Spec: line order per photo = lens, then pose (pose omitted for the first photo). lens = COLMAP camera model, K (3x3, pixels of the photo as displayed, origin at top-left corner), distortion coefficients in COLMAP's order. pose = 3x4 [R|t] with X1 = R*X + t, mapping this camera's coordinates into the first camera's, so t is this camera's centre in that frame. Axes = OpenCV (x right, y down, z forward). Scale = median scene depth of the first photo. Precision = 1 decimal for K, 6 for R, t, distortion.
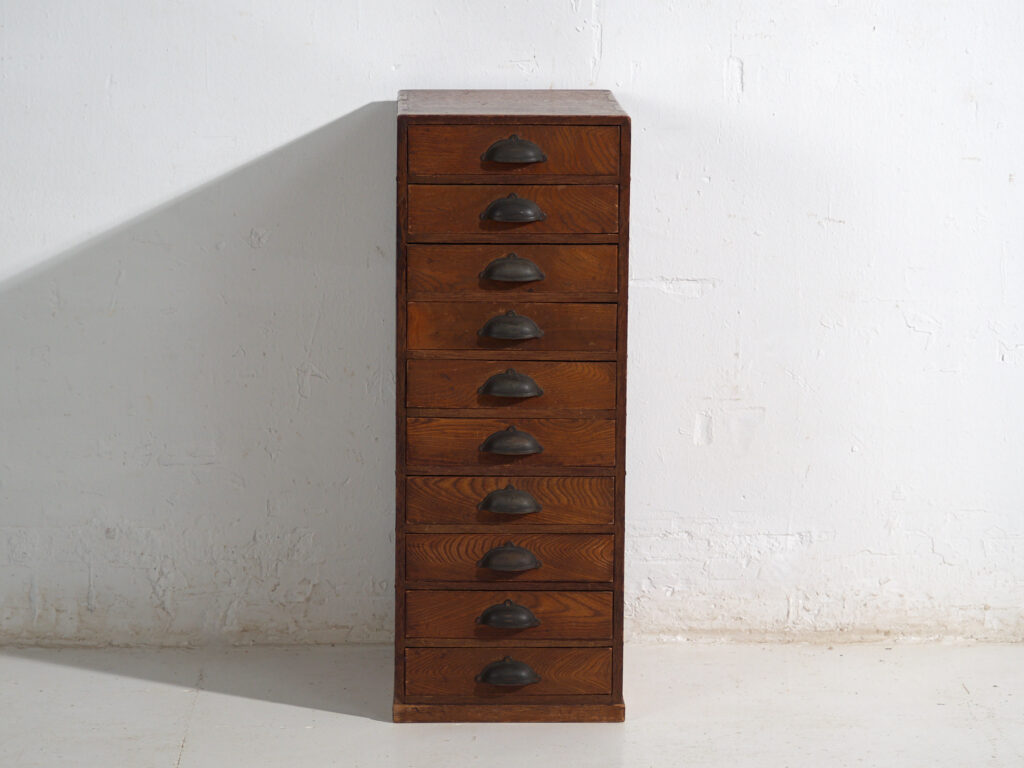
lens RADIAL K [[3609.3, 0, 506.0], [0, 3609.3, 390.1], [0, 0, 1]] dist [0.056257, 0.000000]
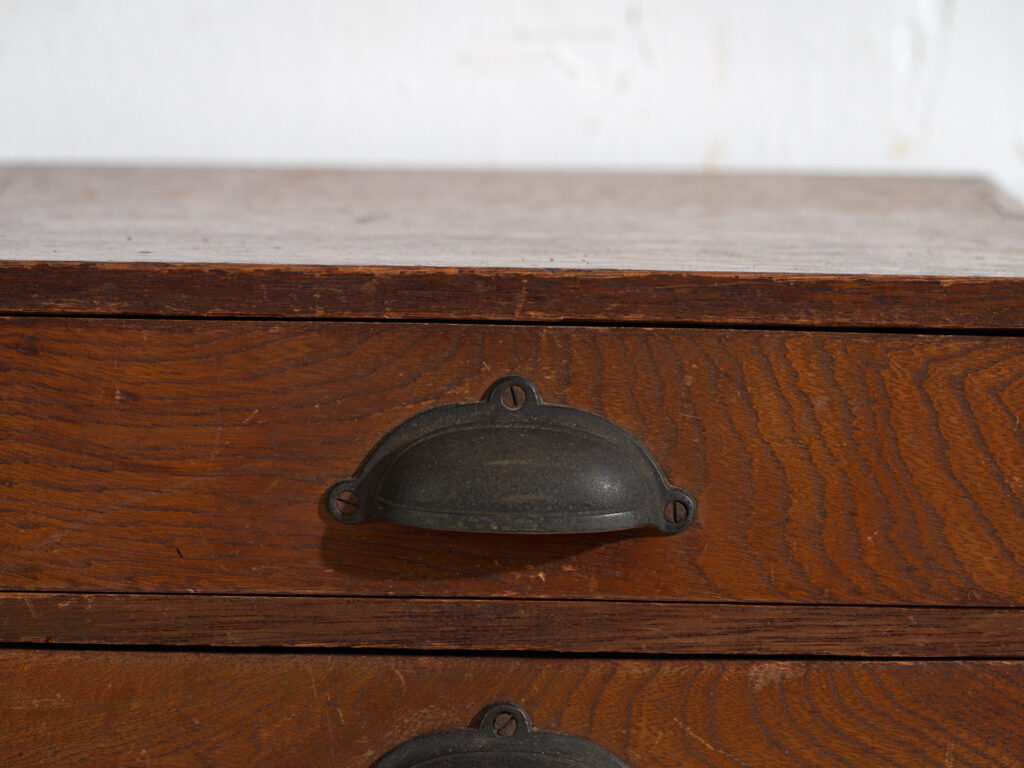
lens RADIAL K [[5685.1, 0, 511.6], [0, 5685.1, 383.4], [0, 0, 1]] dist [-0.070266, 0.000000]
pose [[0.999826, 0.012720, -0.013614, 0.006062], [-0.013688, 0.997198, -0.073543, -0.049652], [0.012640, 0.073716, 0.997199, 0.717555]]
